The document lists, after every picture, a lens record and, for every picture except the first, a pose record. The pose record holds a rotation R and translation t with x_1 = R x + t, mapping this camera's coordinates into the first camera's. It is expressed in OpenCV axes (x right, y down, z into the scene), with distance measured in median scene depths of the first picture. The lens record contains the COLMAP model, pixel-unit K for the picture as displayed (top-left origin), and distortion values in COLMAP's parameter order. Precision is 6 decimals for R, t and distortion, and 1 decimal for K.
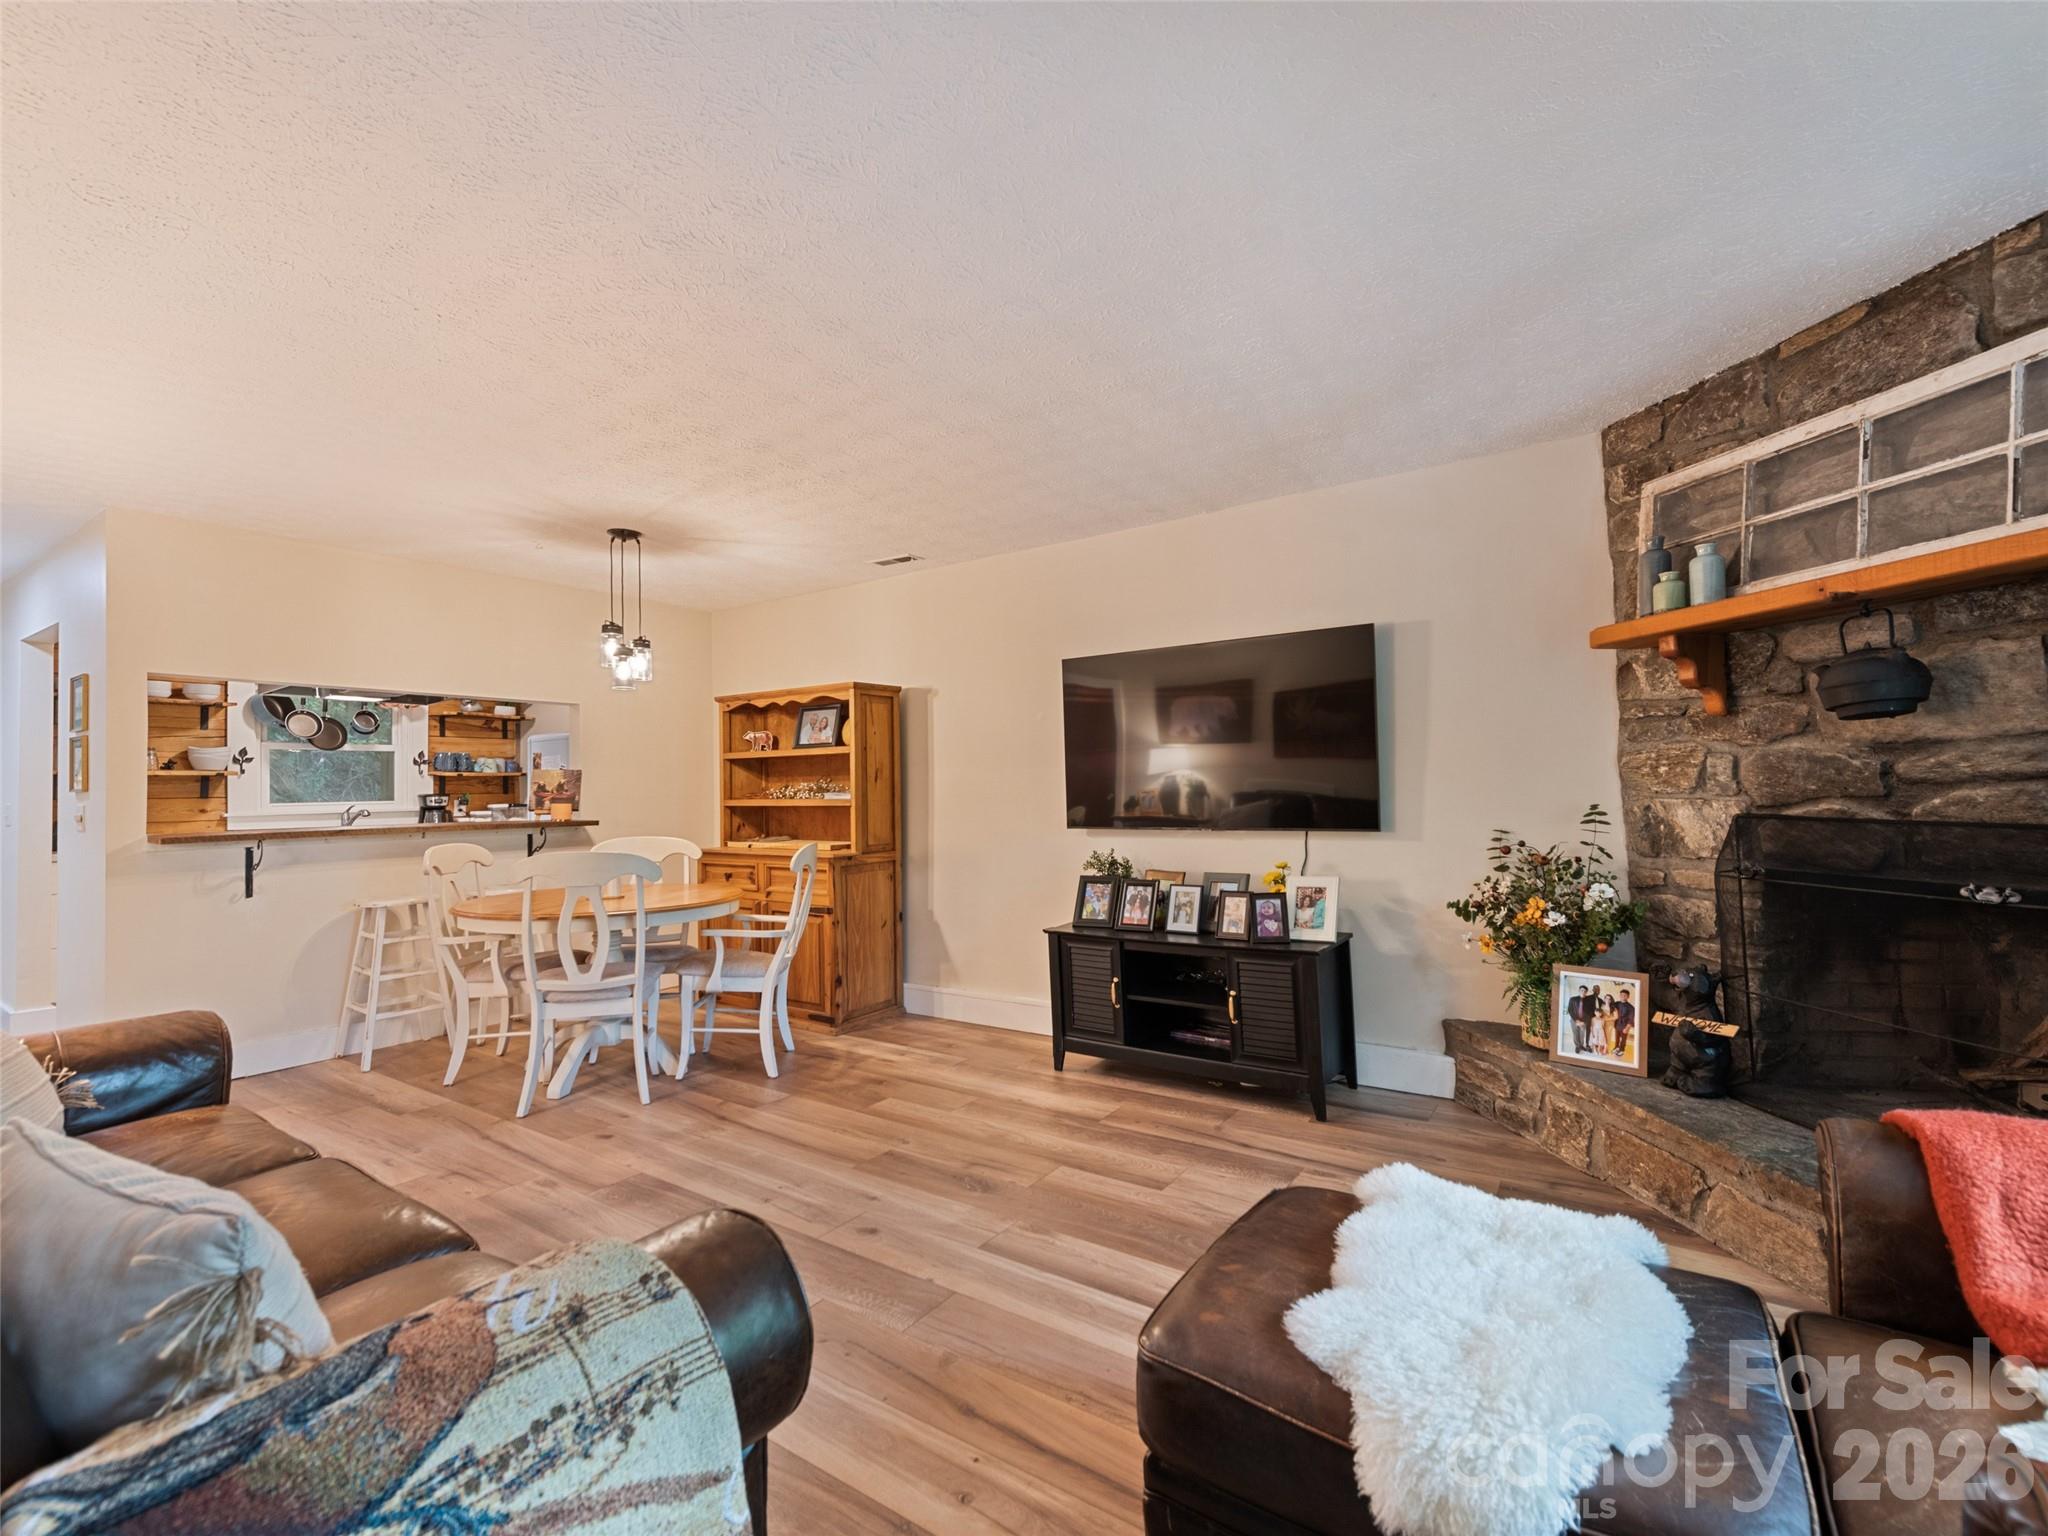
lens RADIAL K [[916.6, 0, 1035.5], [0, 916.6, 773.1], [0, 0, 1]] dist [0.010907, -0.001692]
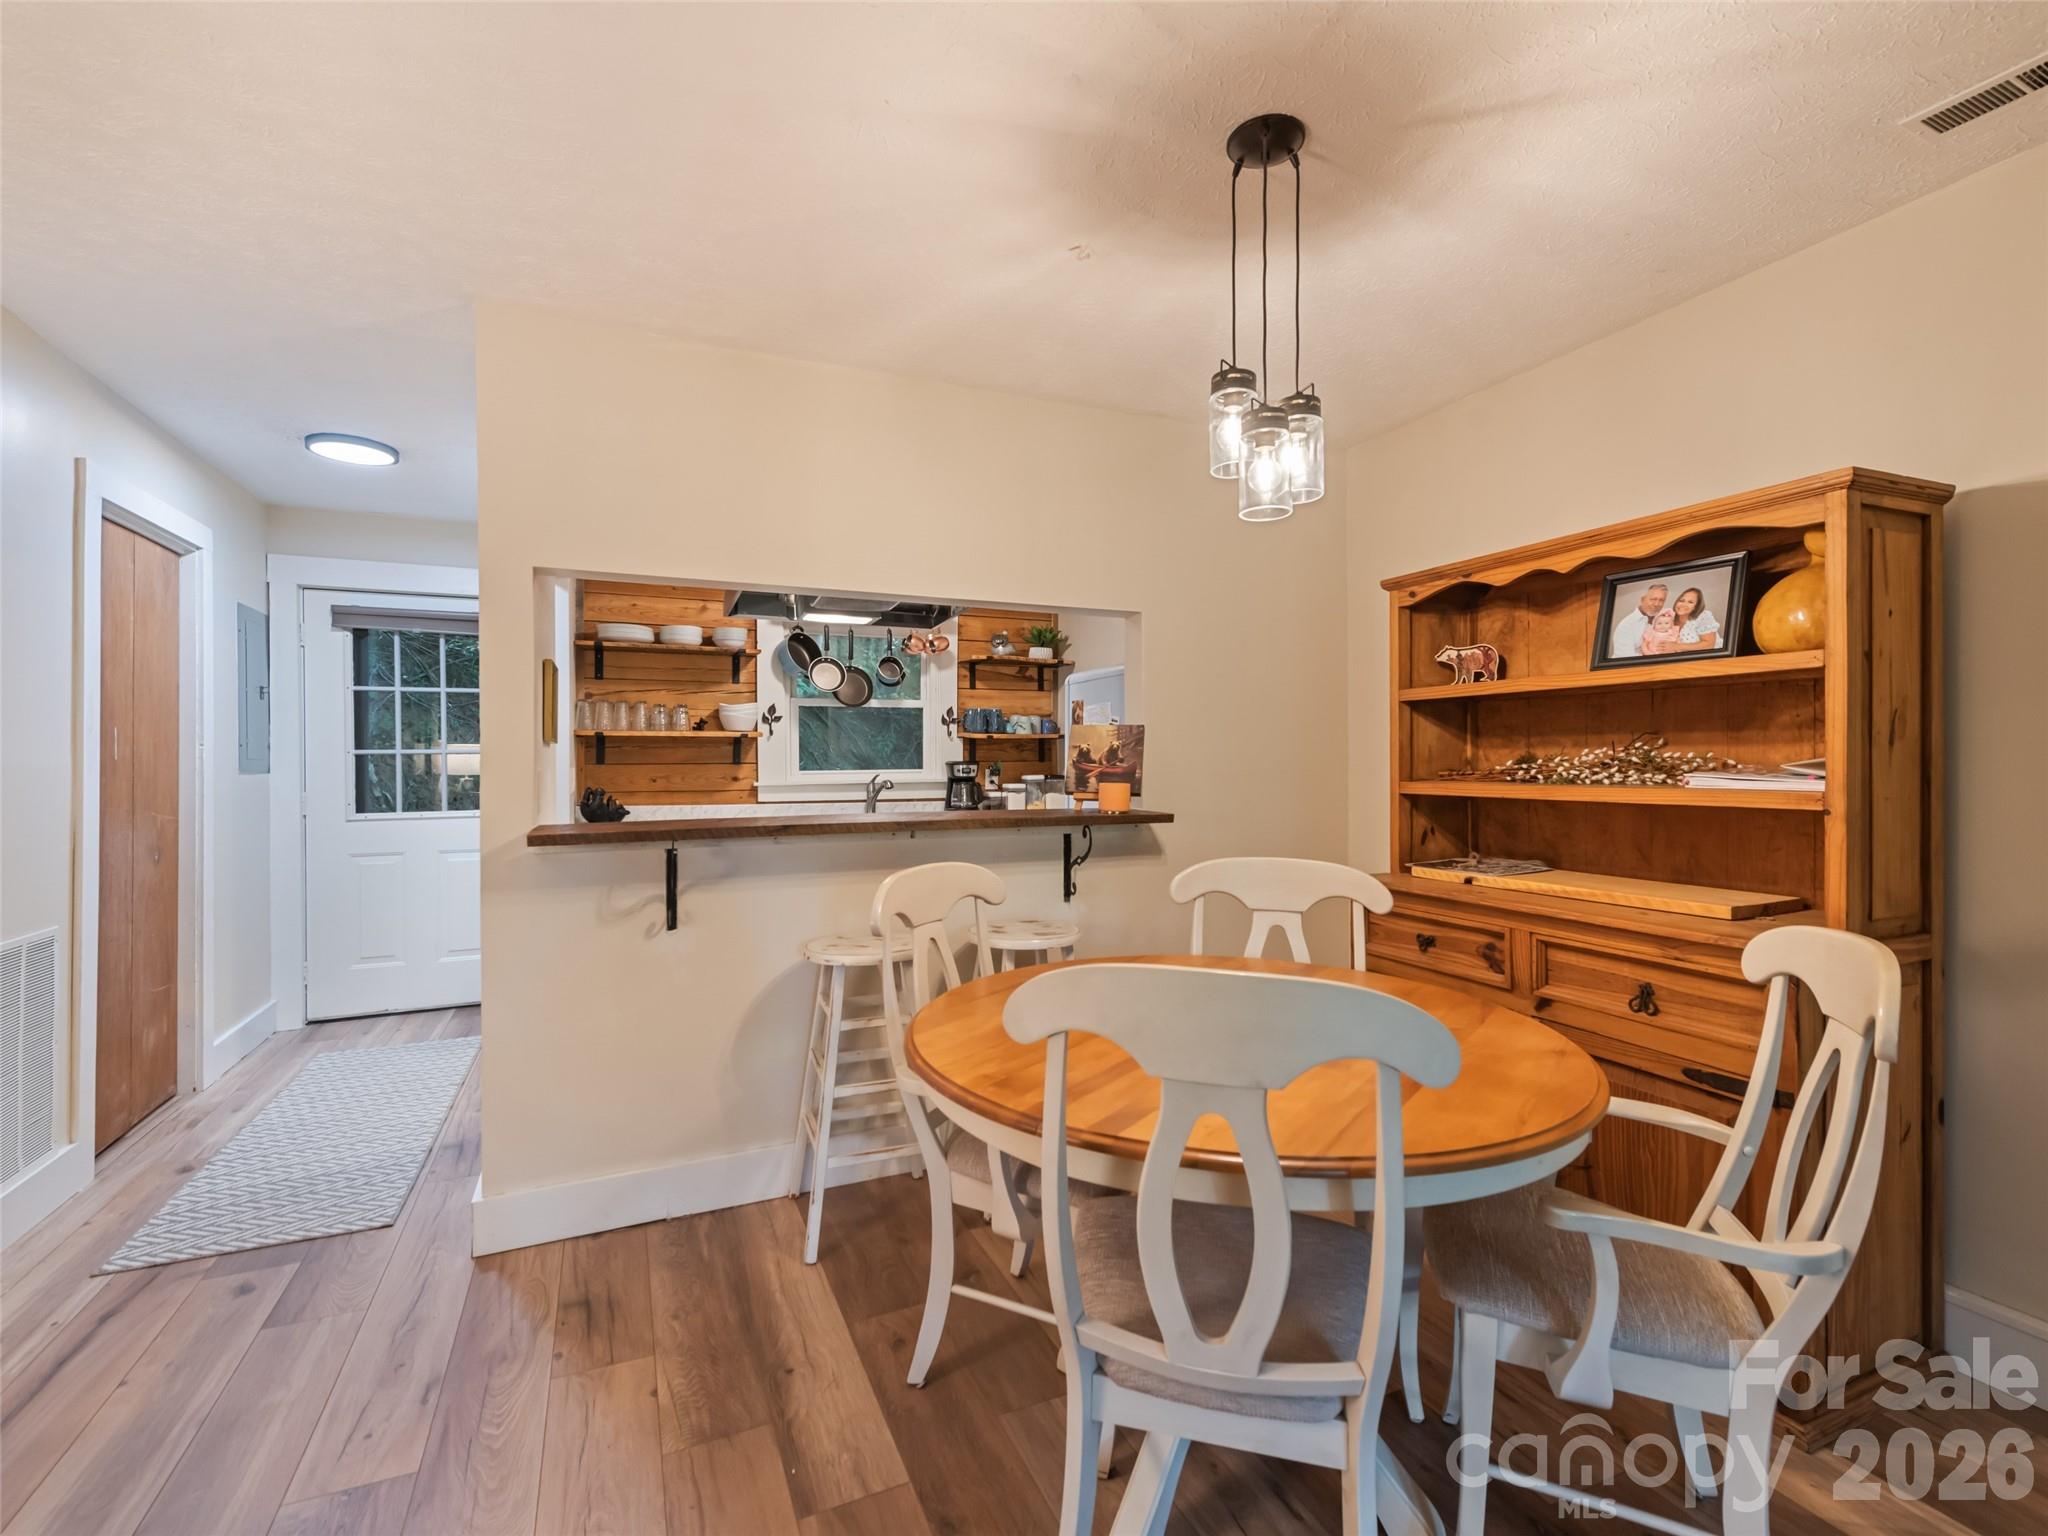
lens RADIAL K [[916.6, 0, 1023.7], [0, 916.6, 762.7], [0, 0, 1]] dist [0.010907, -0.001692]
pose [[0.850341, 0.011703, -0.526102, -0.256271], [0.001394, 0.999699, 0.024490, 0.006309], [0.526231, -0.021558, 0.850069, 0.470886]]
